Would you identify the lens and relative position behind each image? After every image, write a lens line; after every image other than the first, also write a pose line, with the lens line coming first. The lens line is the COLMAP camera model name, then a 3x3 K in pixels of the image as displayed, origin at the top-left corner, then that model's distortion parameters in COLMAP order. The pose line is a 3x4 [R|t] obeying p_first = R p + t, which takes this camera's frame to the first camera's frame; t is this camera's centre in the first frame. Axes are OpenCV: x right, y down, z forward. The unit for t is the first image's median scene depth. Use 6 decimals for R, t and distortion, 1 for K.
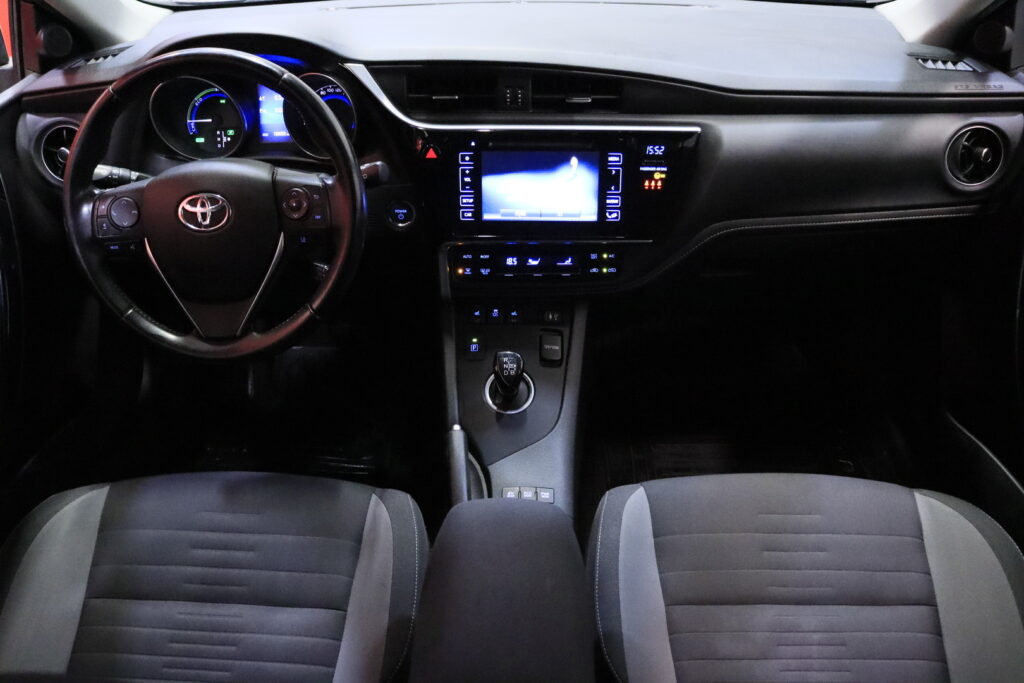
lens RADIAL K [[835.1, 0, 512.0], [0, 835.1, 341.5], [0, 0, 1]] dist [-0.190534, 0.172673]
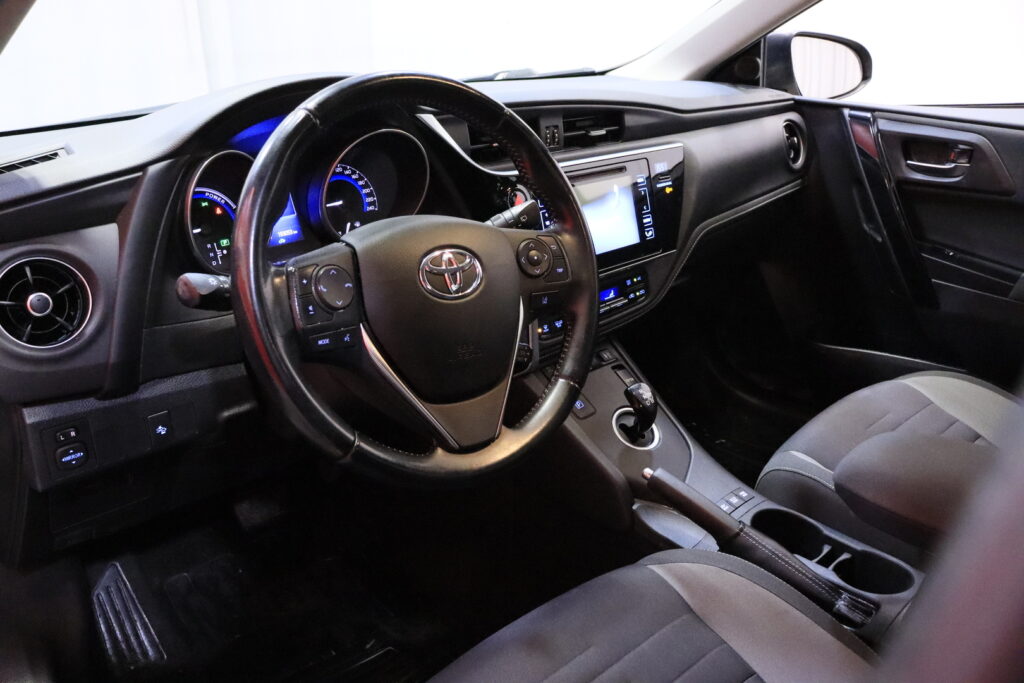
lens RADIAL K [[835.1, 0, 512.0], [0, 835.1, 341.5], [0, 0, 1]] dist [-0.190534, 0.172673]
pose [[0.716197, -0.261180, 0.647184, -0.716436], [0.399627, 0.913727, -0.073494, -0.019120], [-0.572154, 0.311268, 0.758783, 0.342892]]
